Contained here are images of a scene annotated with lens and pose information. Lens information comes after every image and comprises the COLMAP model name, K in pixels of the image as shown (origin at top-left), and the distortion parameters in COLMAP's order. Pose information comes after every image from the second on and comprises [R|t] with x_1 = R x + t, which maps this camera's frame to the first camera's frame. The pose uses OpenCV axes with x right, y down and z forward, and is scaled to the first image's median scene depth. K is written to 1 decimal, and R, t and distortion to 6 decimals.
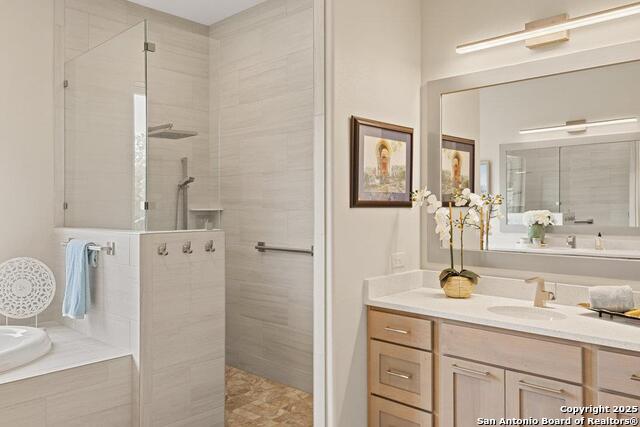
lens RADIAL K [[499.2, 0, 320.0], [0, 499.2, 213.5], [0, 0, 1]] dist [0.001294, -0.000165]
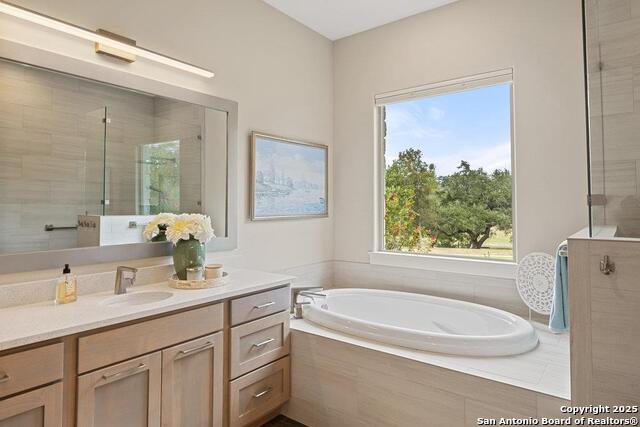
lens RADIAL K [[384.3, 0, 319.4], [0, 384.3, 195.3], [0, 0, 1]] dist [-0.001489, -0.000207]
pose [[0.088508, -0.028198, -0.995676, 0.161241], [-0.008750, 0.999539, -0.029085, -0.000560], [0.996037, 0.011287, 0.088221, 0.586345]]
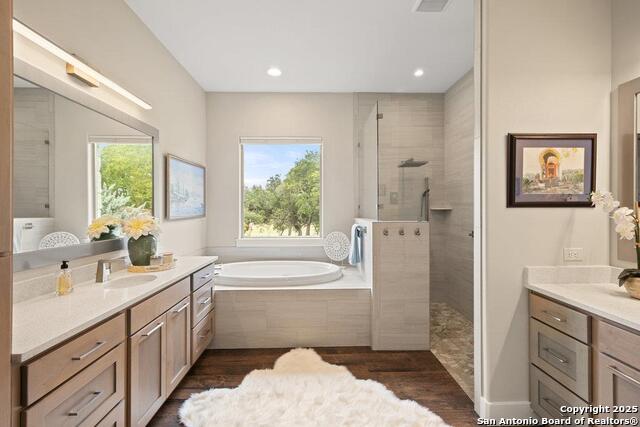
lens RADIAL K [[275.6, 0, 320.0], [0, 275.6, 213.5], [0, 0, 1]] dist [0.000809, -0.000060]
pose [[0.701551, 0.013464, -0.712492, 0.208889], [-0.007504, 0.999906, 0.011506, -0.001040], [0.712579, -0.002726, 0.701586, 0.172033]]
